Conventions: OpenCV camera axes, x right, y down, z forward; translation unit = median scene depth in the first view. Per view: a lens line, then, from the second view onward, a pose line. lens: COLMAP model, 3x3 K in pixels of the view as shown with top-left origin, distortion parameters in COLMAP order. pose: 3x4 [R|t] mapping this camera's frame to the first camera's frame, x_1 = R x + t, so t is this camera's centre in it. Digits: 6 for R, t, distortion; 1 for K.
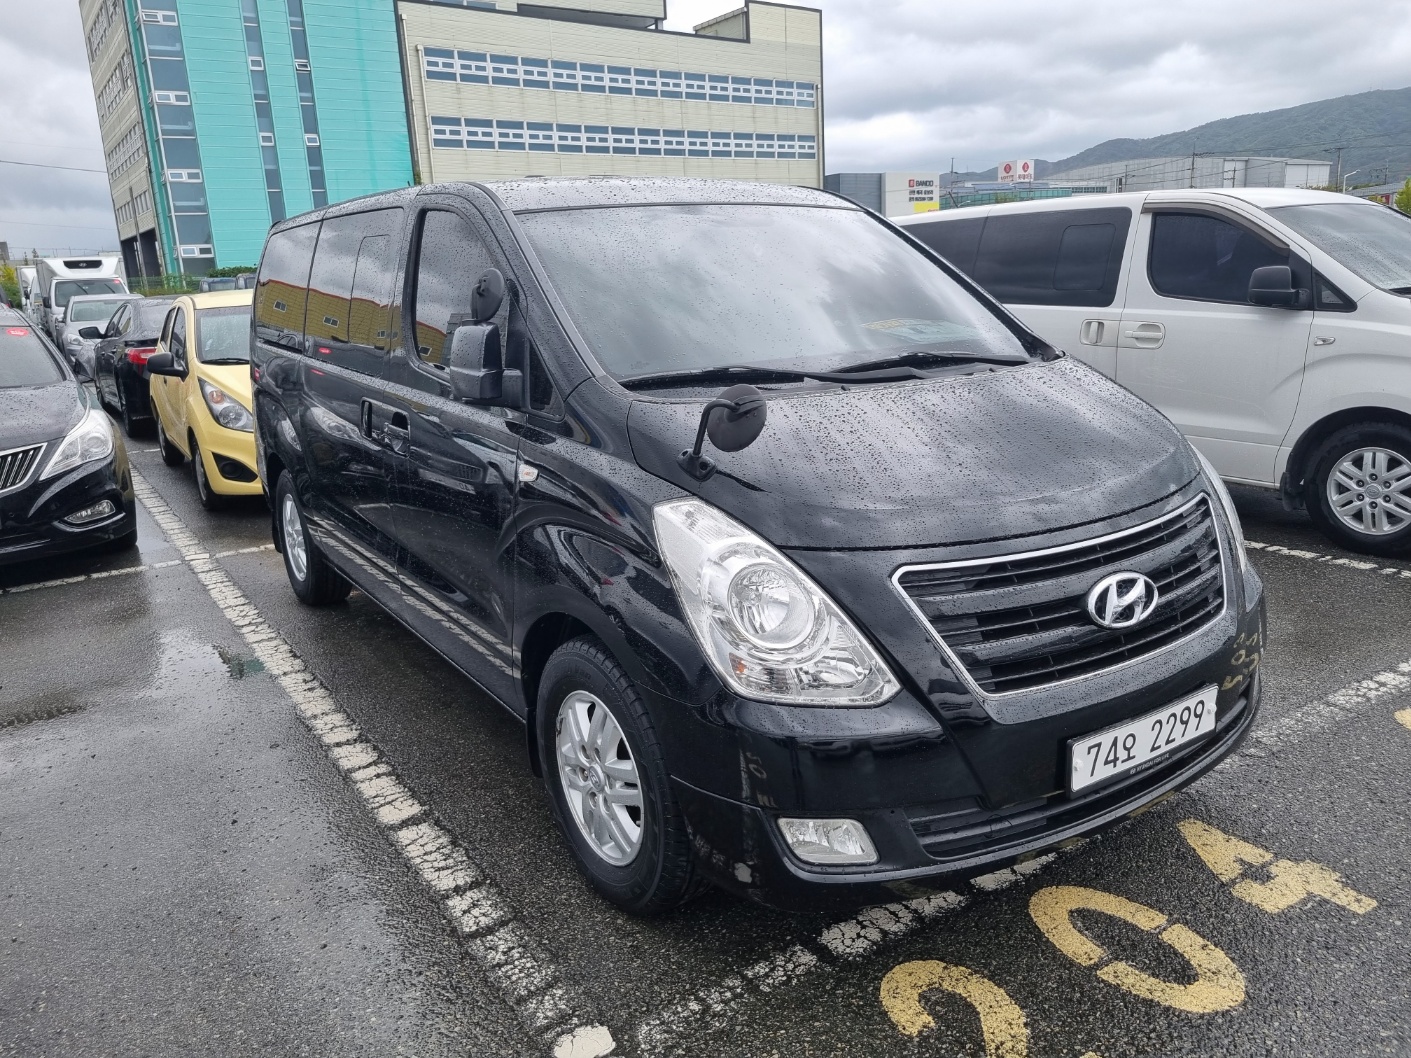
lens RADIAL K [[1035.7, 0, 728.9], [0, 1035.7, 514.0], [0, 0, 1]] dist [0.052676, -0.002517]
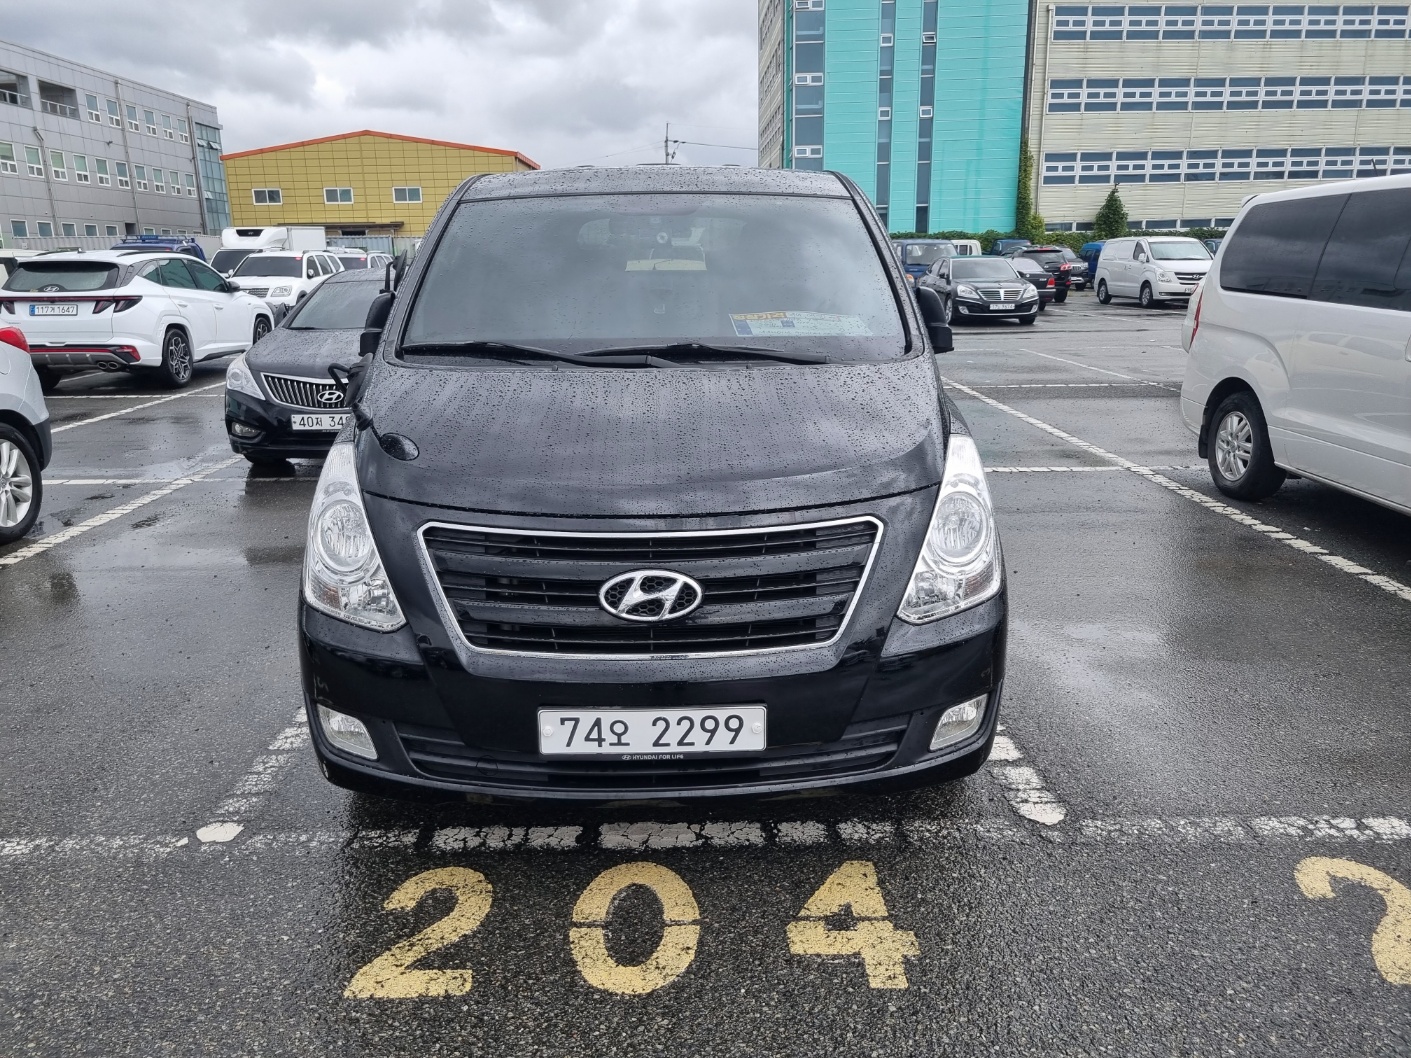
lens RADIAL K [[1059.1, 0, 752.1], [0, 1059.1, 545.9], [0, 0, 1]] dist [0.054298, 0.007493]
pose [[0.840313, 0.171869, -0.514135, 0.967506], [-0.146014, 0.985119, 0.090664, -0.073493], [0.522066, -0.001115, 0.852904, 0.159055]]
